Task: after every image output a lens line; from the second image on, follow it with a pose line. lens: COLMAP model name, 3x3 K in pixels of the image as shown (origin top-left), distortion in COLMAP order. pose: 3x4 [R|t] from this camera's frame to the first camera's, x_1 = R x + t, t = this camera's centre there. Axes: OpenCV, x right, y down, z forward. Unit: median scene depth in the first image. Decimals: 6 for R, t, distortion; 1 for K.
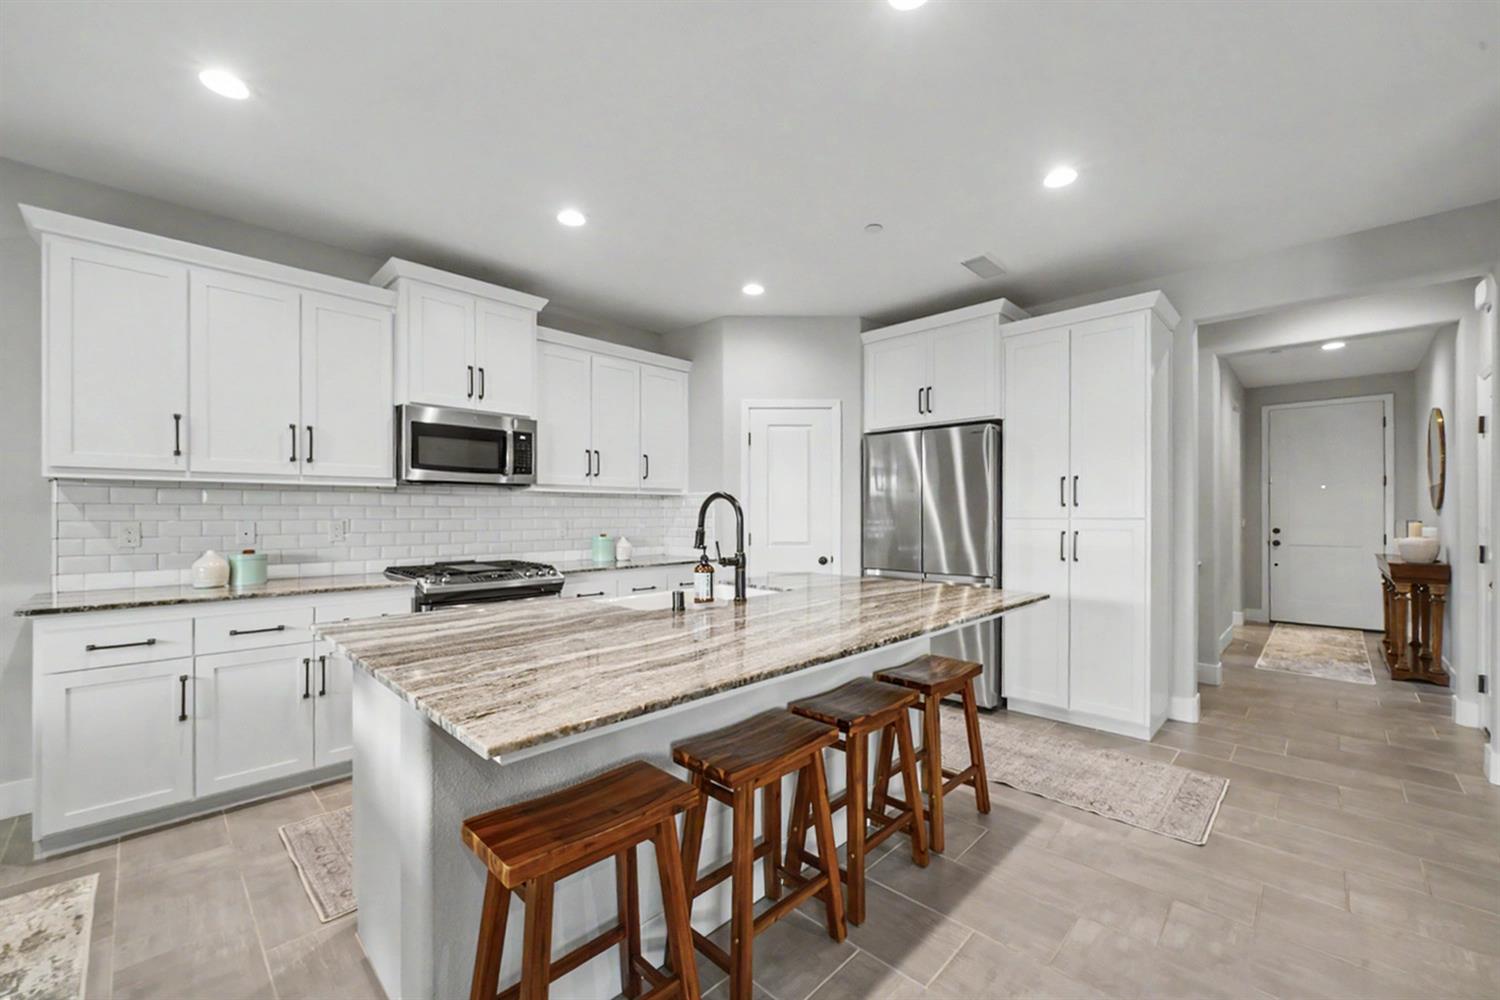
lens RADIAL K [[599.4, 0, 747.2], [0, 599.4, 510.9], [0, 0, 1]] dist [-0.003665, 0.000905]
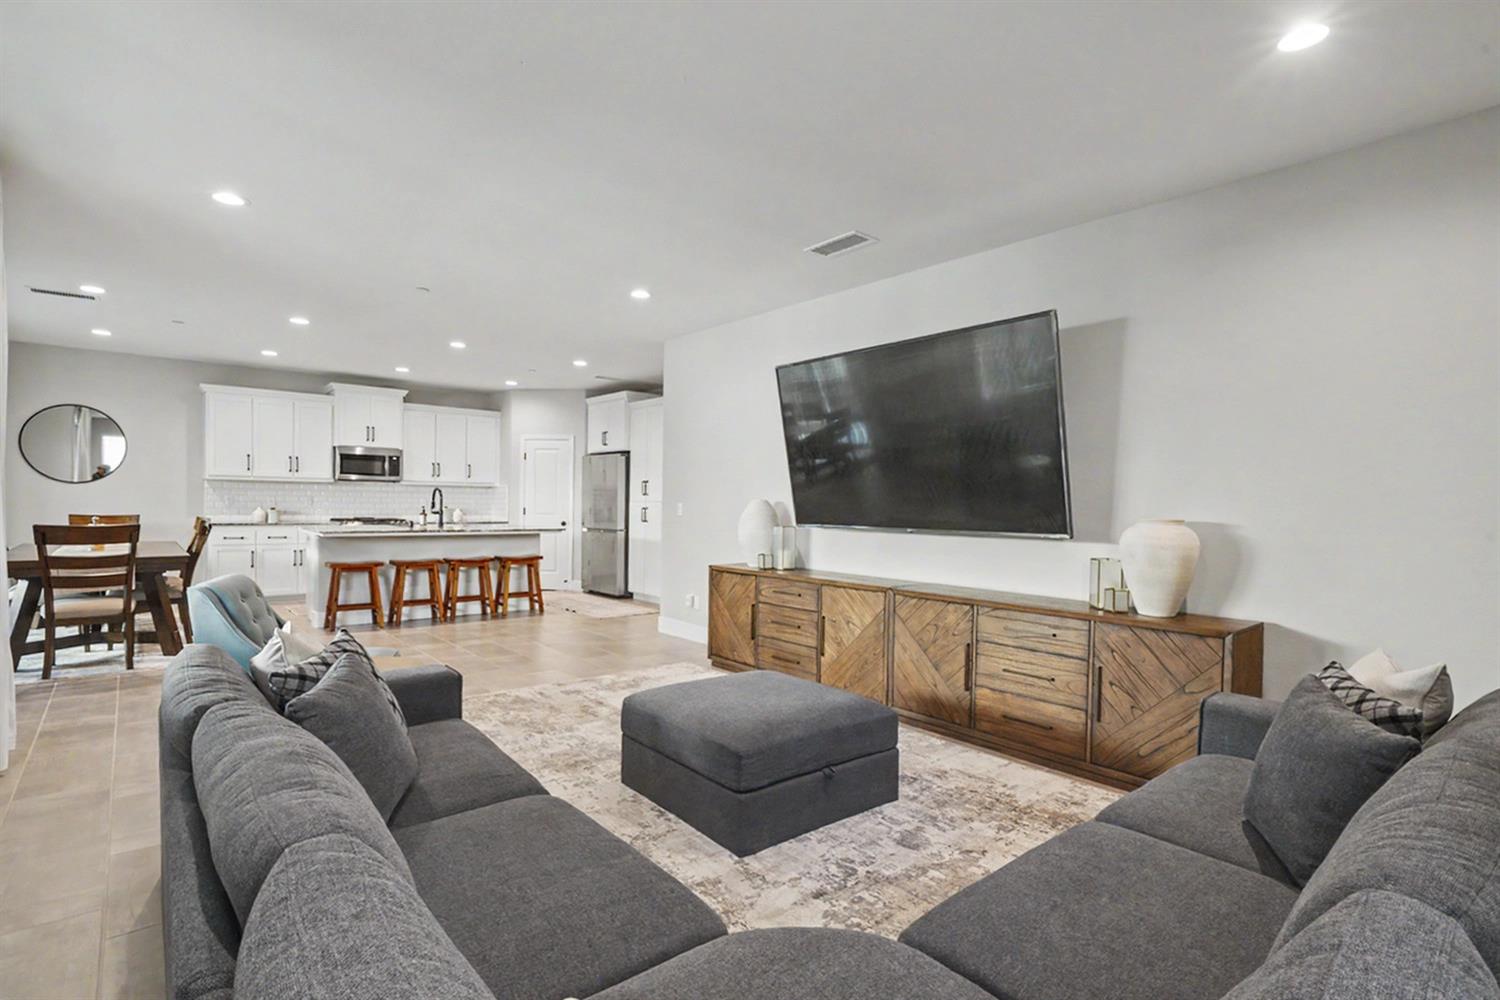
lens RADIAL K [[728.0, 0, 752.1], [0, 728.0, 513.0], [0, 0, 1]] dist [-0.000716, -0.000264]
pose [[0.996104, 0.017046, -0.086524, 1.107103], [-0.015437, 0.999696, 0.019230, -0.000610], [0.086825, -0.017820, 0.996064, -1.444278]]
